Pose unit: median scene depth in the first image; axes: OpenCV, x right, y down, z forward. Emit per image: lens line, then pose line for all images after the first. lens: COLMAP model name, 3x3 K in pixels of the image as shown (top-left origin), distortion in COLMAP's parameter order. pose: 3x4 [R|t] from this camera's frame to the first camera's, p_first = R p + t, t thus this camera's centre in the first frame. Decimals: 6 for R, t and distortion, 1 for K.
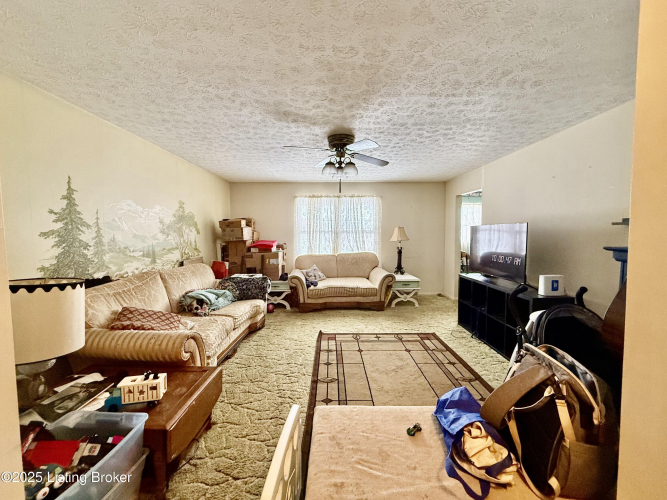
lens RADIAL K [[262.8, 0, 331.6], [0, 262.8, 248.9], [0, 0, 1]] dist [0.000688, 0.000046]
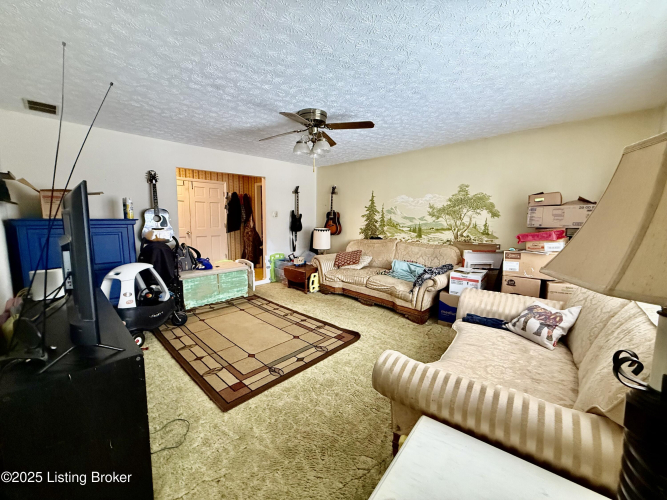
lens RADIAL K [[262.8, 0, 332.7], [0, 262.8, 248.4], [0, 0, 1]] dist [0.000688, 0.000046]
pose [[-0.683780, 0.082671, -0.724990, 0.675327], [-0.050919, 0.985733, 0.160428, -0.091438], [0.727909, 0.146613, -0.669815, 1.662633]]
